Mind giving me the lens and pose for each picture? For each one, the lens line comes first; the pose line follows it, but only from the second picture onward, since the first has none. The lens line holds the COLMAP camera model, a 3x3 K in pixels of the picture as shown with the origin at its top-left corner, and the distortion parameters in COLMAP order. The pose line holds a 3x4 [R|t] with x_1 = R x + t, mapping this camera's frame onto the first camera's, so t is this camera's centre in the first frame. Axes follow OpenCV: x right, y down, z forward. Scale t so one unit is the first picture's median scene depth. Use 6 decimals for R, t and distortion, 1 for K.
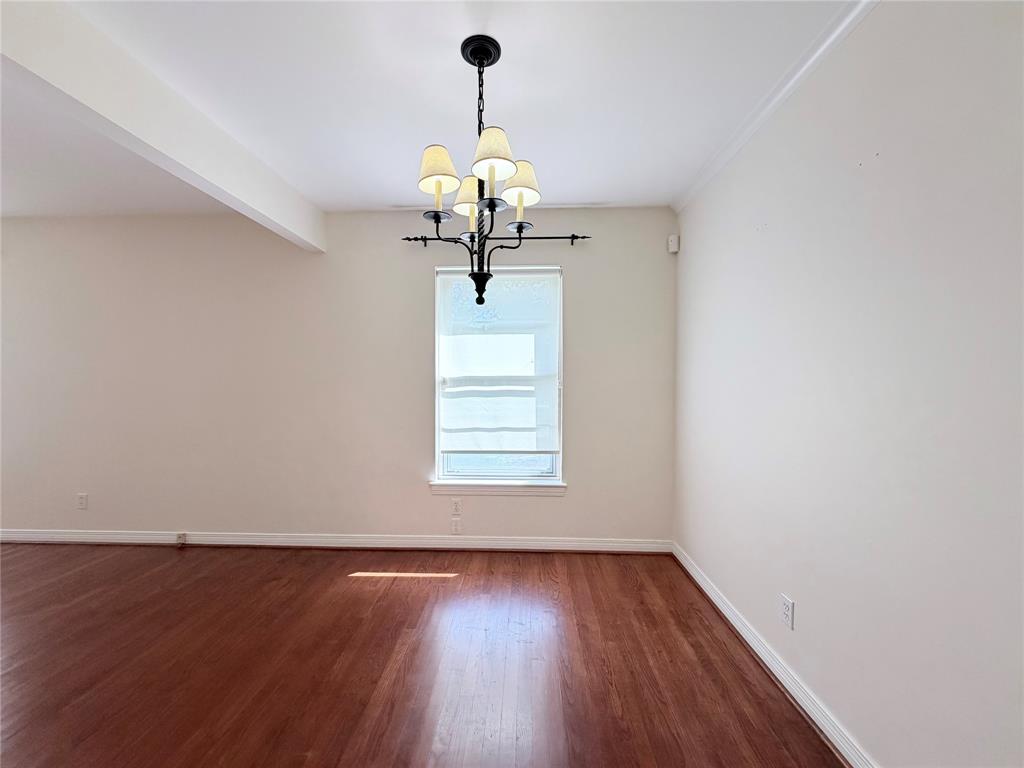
lens RADIAL K [[410.4, 0, 511.2], [0, 410.4, 382.5], [0, 0, 1]] dist [0.000794, 0.000186]
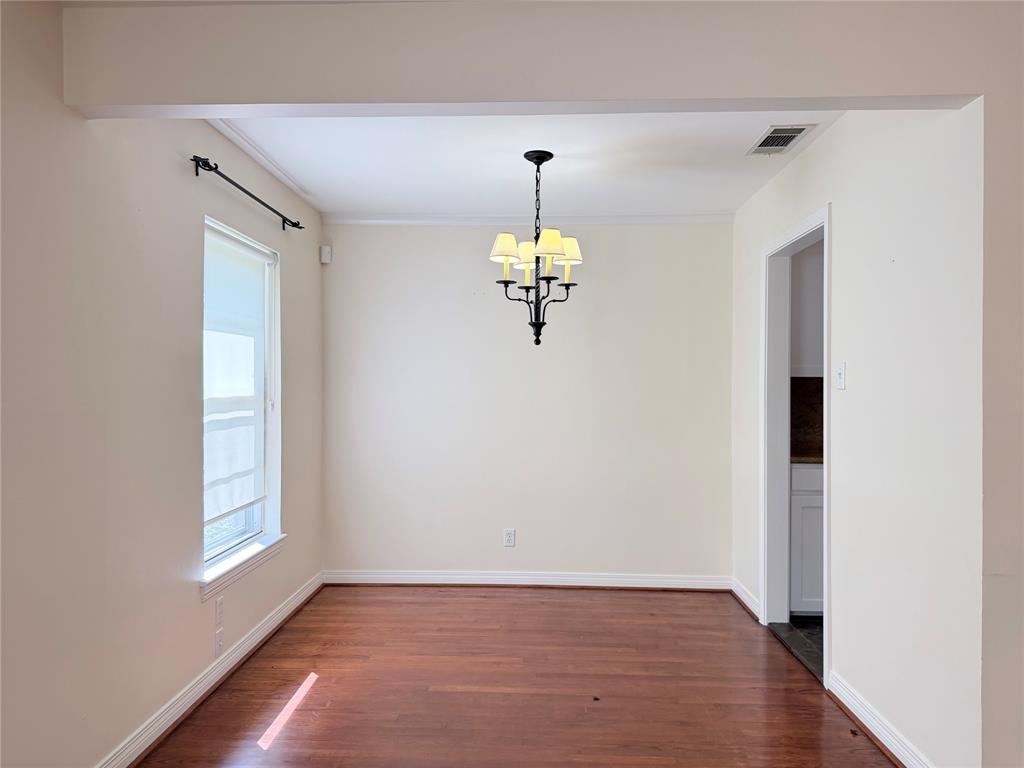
lens RADIAL K [[801.9, 0, 511.1], [0, 801.9, 382.9], [0, 0, 1]] dist [0.006382, -0.007802]
pose [[-0.053980, -0.002527, 0.998539, -1.715216], [0.012113, 0.999922, 0.003185, -0.049025], [-0.998469, 0.012267, -0.053945, 0.790316]]
